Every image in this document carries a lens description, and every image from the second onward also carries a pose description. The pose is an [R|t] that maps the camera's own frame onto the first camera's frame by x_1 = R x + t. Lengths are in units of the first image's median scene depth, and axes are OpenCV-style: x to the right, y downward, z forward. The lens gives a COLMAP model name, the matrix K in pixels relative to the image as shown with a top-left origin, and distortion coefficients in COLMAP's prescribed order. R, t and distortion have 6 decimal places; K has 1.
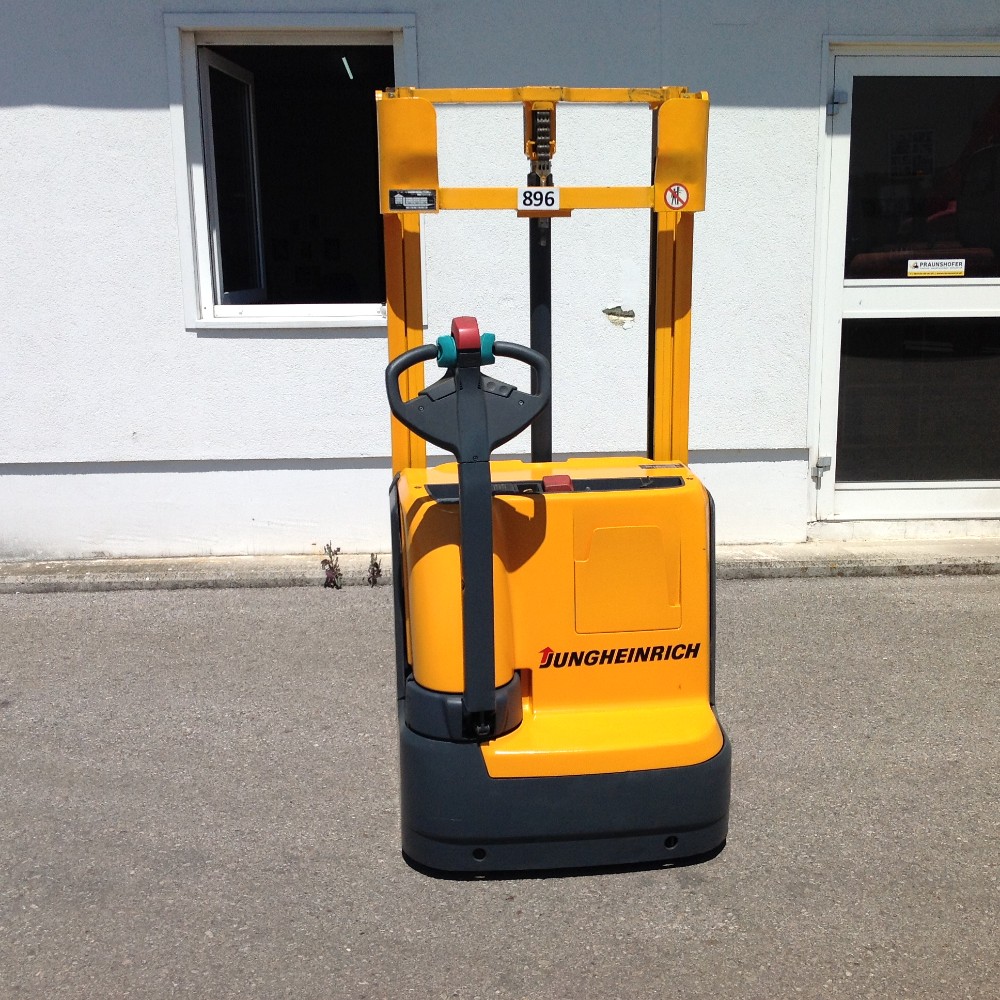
lens RADIAL K [[1313.8, 0, 526.8], [0, 1313.8, 499.0], [0, 0, 1]] dist [0.202910, -0.520047]
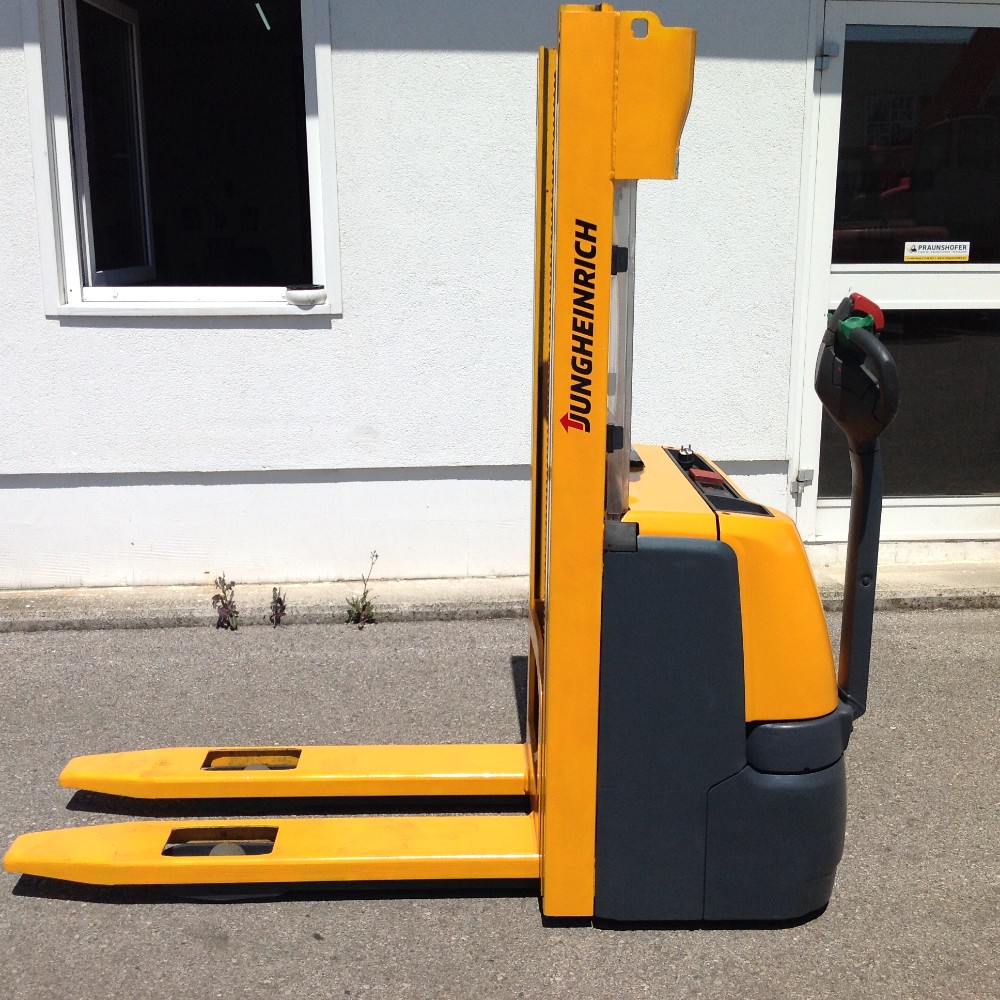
lens RADIAL K [[1313.8, 0, 526.8], [0, 1313.8, 499.0], [0, 0, 1]] dist [0.202910, -0.520047]
pose [[0.998947, 0.001797, 0.045834, 0.003515], [-0.002702, 0.999802, 0.019692, -0.030720], [-0.045789, -0.019795, 0.998755, 0.153199]]
